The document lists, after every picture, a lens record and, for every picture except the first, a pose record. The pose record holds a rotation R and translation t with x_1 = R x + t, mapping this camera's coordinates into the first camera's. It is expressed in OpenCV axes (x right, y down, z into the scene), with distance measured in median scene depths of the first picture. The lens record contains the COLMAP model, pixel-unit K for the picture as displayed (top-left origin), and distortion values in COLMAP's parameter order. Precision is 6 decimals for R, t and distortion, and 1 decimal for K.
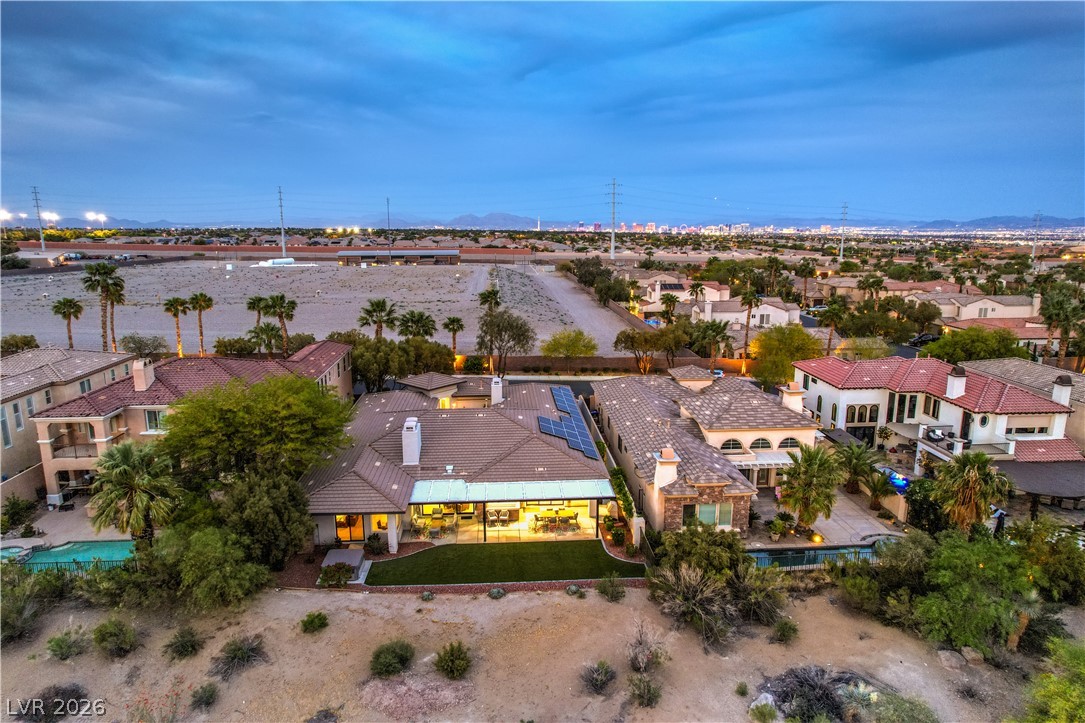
lens RADIAL K [[689.0, 0, 545.5], [0, 689.0, 361.7], [0, 0, 1]] dist [-0.078875, 0.073163]
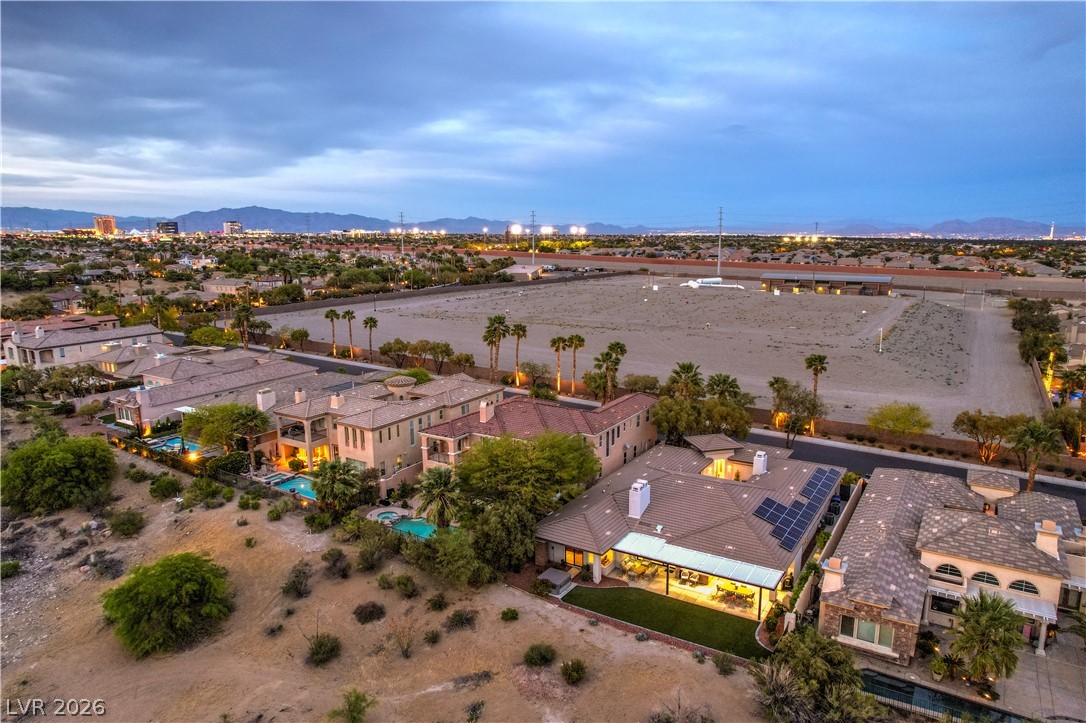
lens RADIAL K [[702.3, 0, 549.0], [0, 702.3, 347.9], [0, 0, 1]] dist [-0.077635, 0.062724]
pose [[0.806098, 0.093541, -0.584342, 0.404443], [-0.111926, 0.993706, 0.004670, -0.150001], [0.581101, 0.061639, 0.811494, -0.150565]]
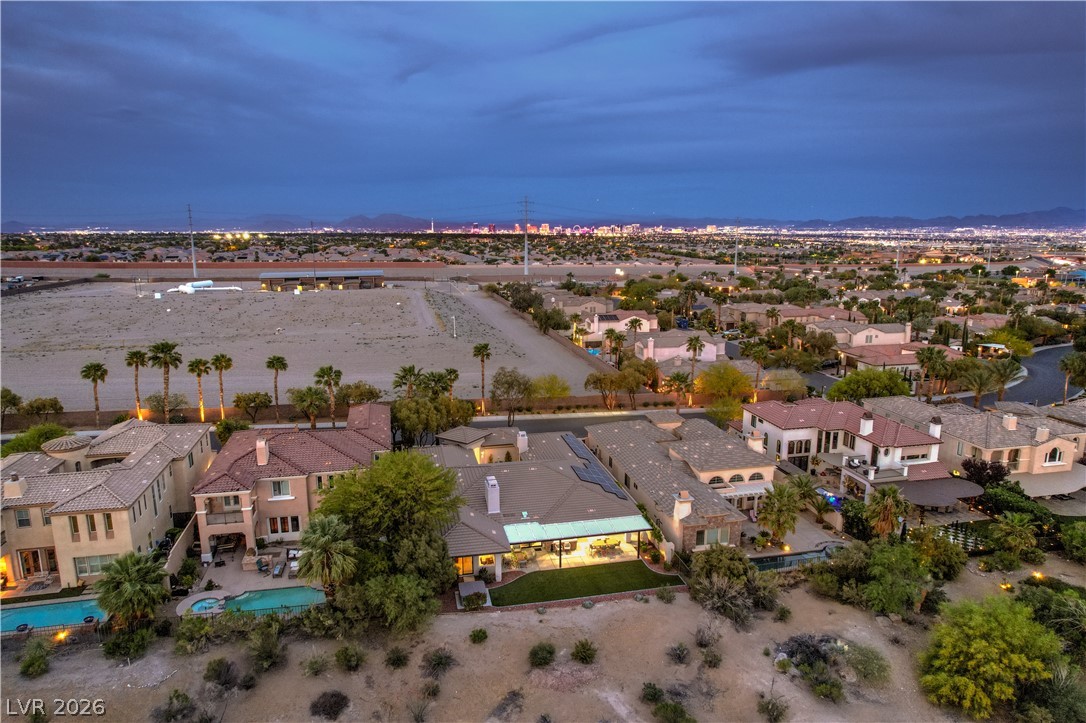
lens RADIAL K [[689.7, 0, 546.0], [0, 689.7, 361.7], [0, 0, 1]] dist [-0.078875, 0.073163]
pose [[0.988721, -0.029595, 0.146818, -0.289284], [0.029995, 0.999550, -0.000510, -0.140598], [-0.146737, 0.004908, 0.989163, -0.333692]]
